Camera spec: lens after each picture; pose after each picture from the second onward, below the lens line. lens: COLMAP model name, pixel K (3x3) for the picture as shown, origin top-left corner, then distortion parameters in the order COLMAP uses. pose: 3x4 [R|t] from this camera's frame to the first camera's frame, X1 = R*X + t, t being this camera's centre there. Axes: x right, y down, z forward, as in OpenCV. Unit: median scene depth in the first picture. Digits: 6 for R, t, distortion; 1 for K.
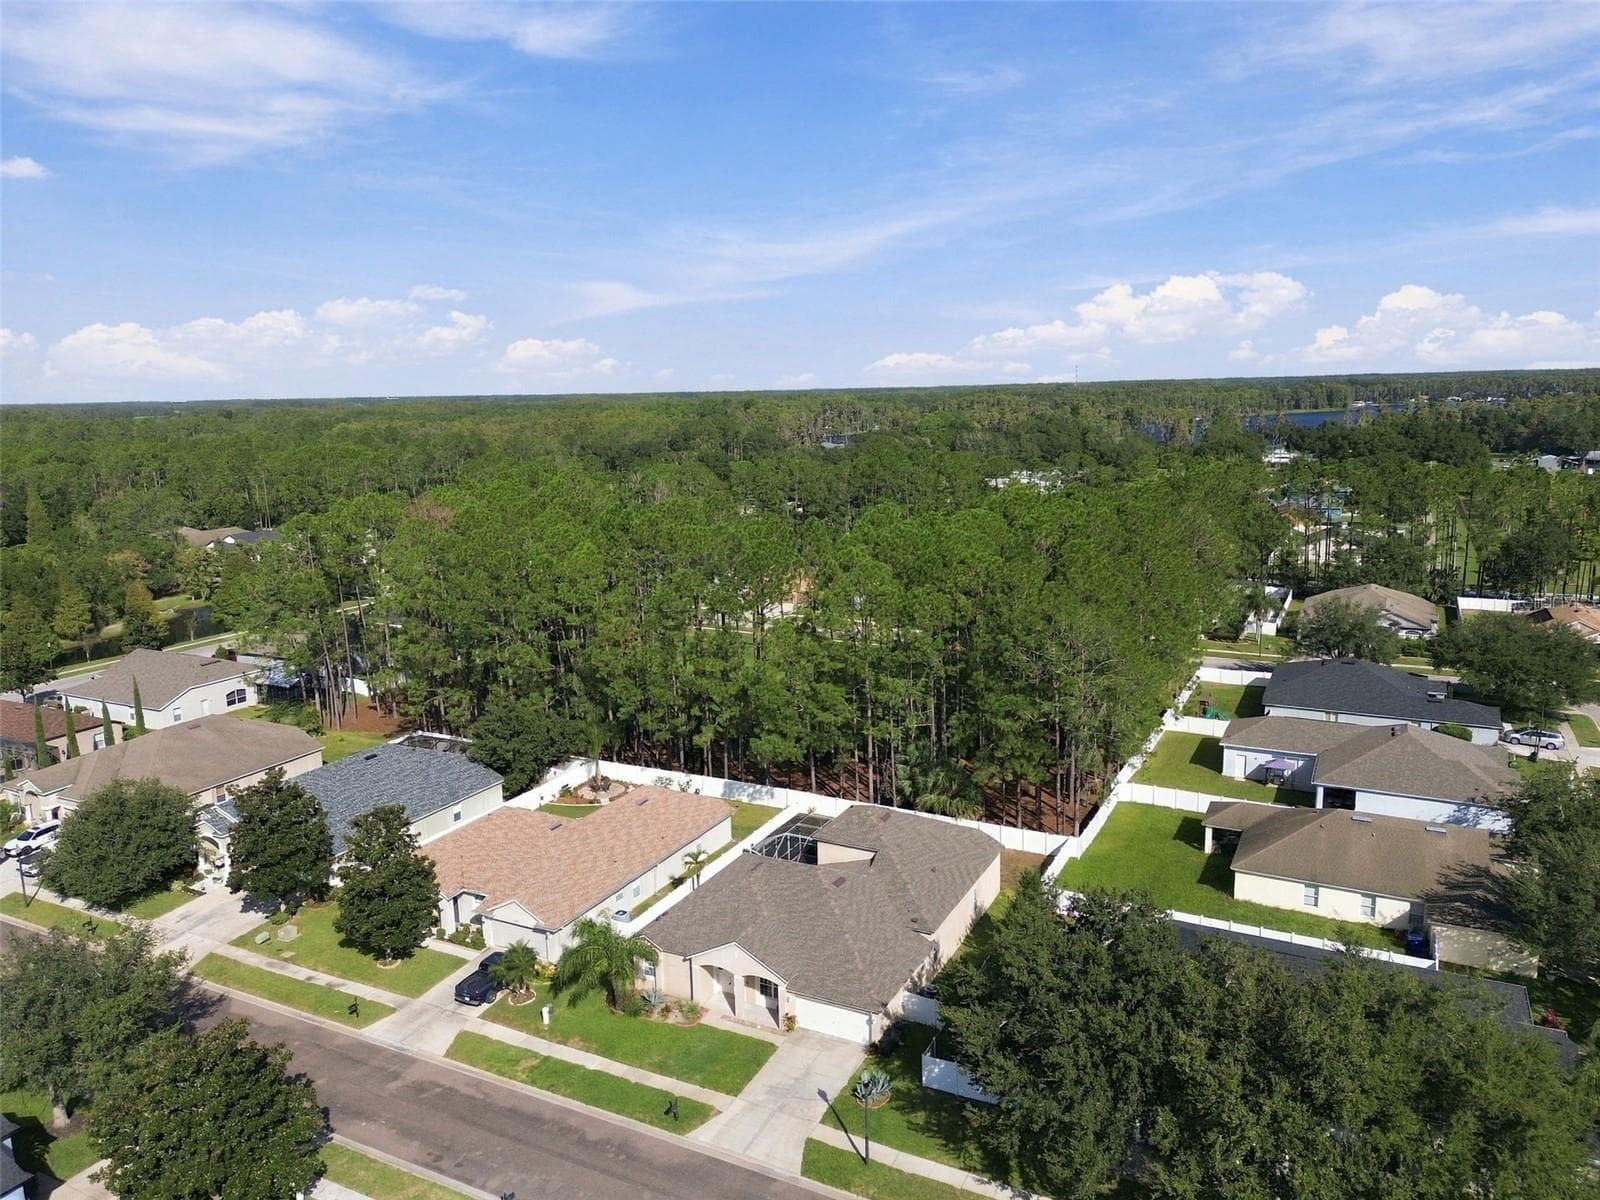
lens RADIAL K [[1132.2, 0, 800.0], [0, 1132.2, 600.0], [0, 0, 1]] dist [0.076173, -0.062830]
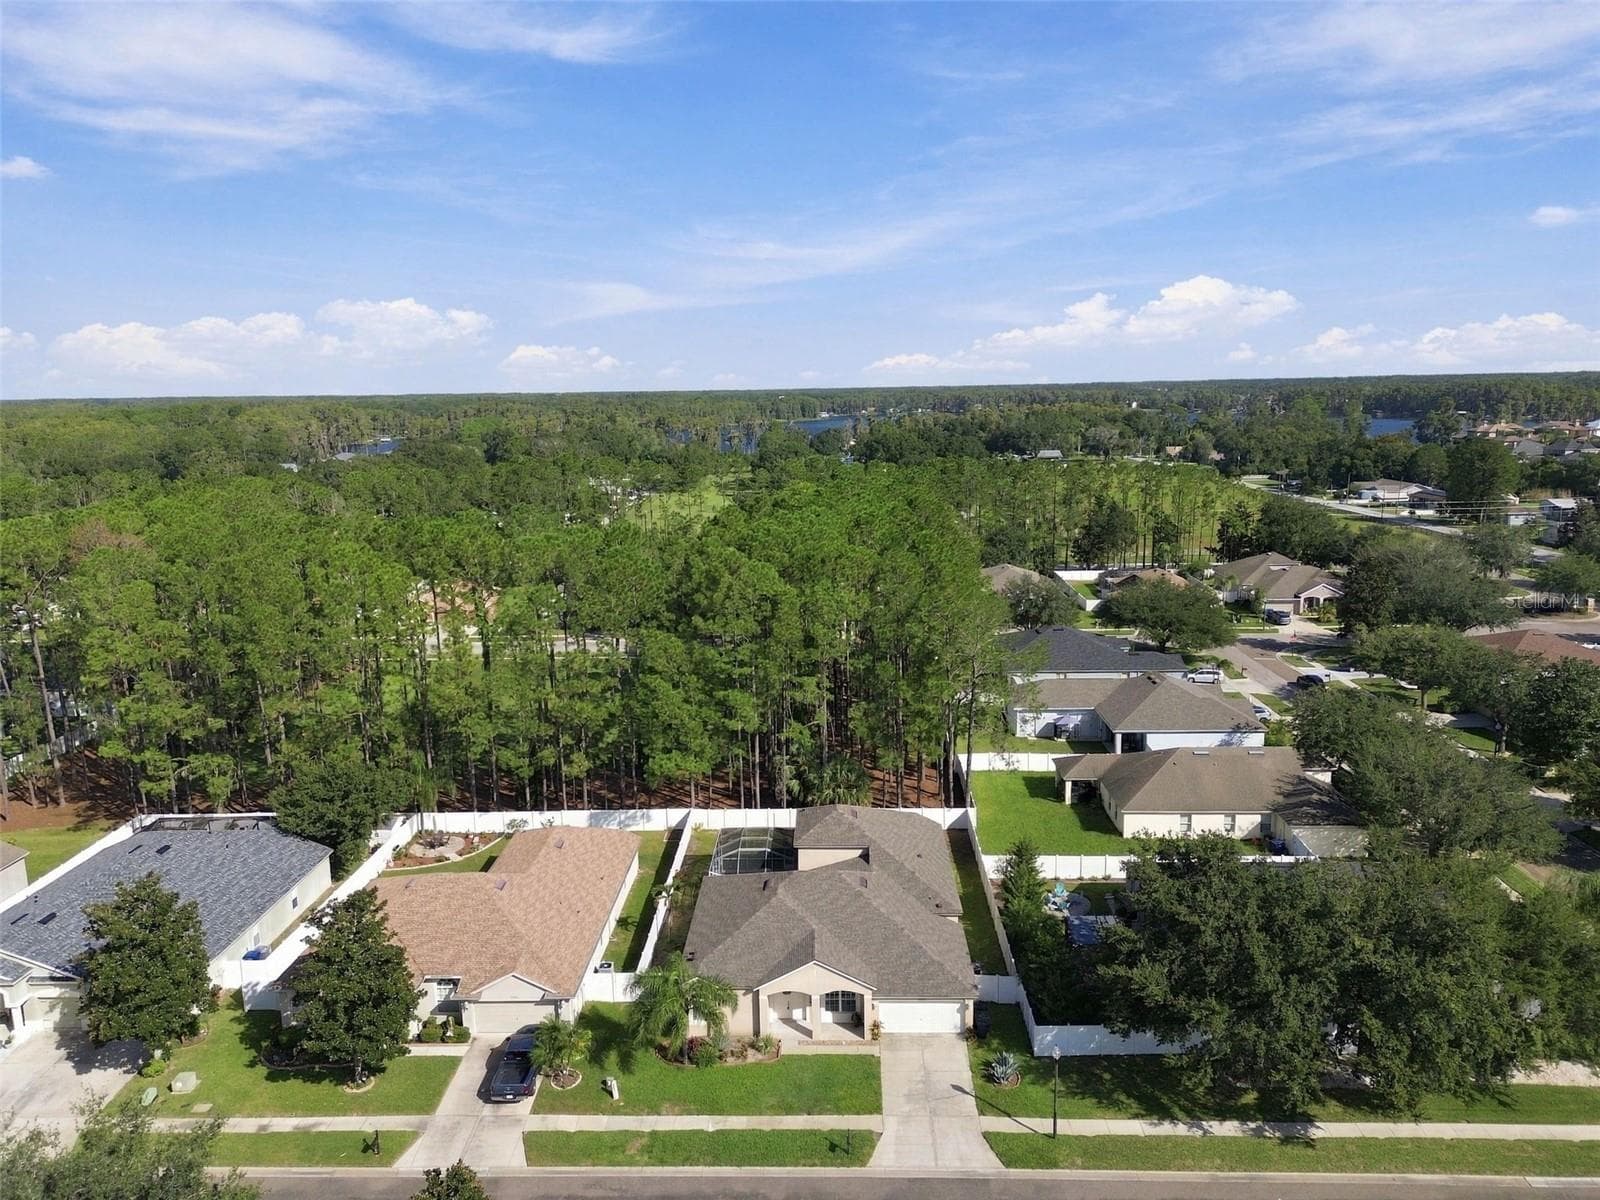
lens RADIAL K [[1132.2, 0, 800.0], [0, 1132.2, 600.0], [0, 0, 1]] dist [0.076173, -0.062830]
pose [[0.901640, -0.074551, 0.426014, -0.396241], [0.078223, 0.996896, 0.008899, -0.008600], [-0.425355, 0.025300, 0.904673, 0.118685]]
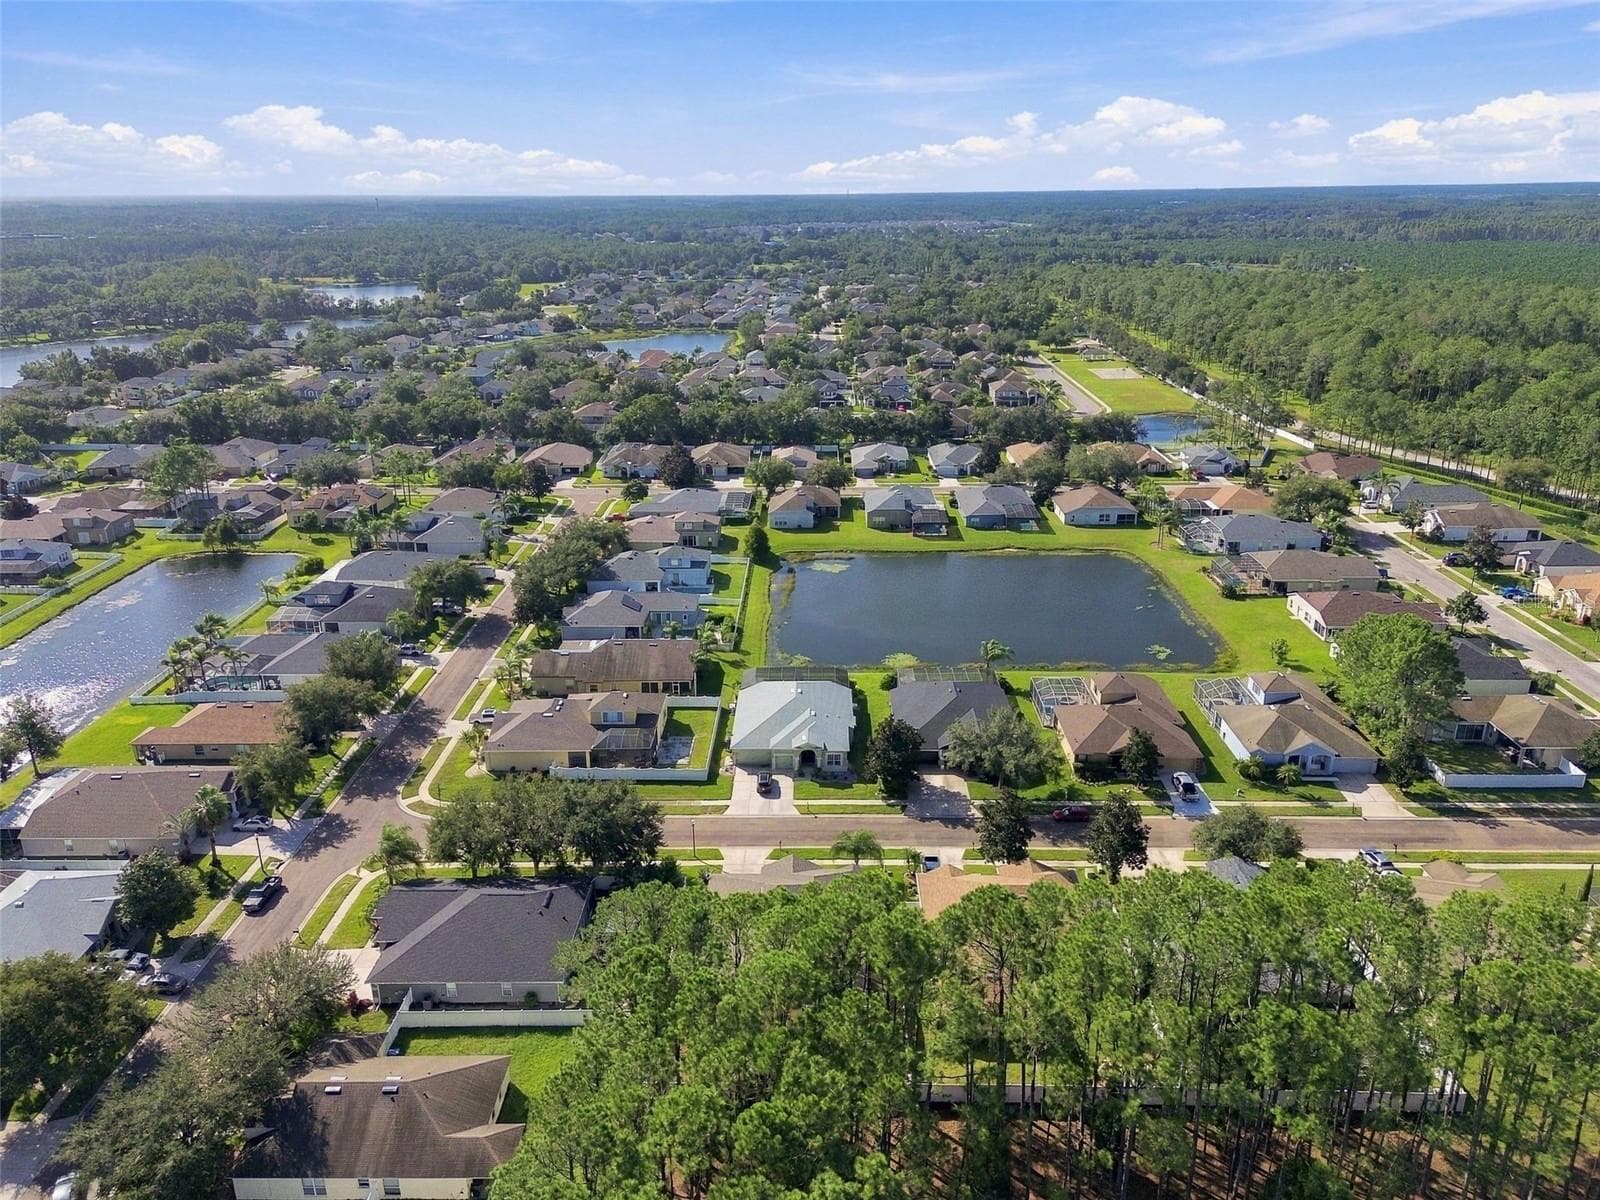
lens RADIAL K [[1132.2, 0, 800.0], [0, 1132.2, 600.0], [0, 0, 1]] dist [0.076173, -0.062830]
pose [[-0.894740, 0.176226, -0.410347, 0.554430], [-0.057226, 0.866032, 0.496702, -0.882561], [0.442905, 0.467902, -0.764789, 1.977658]]
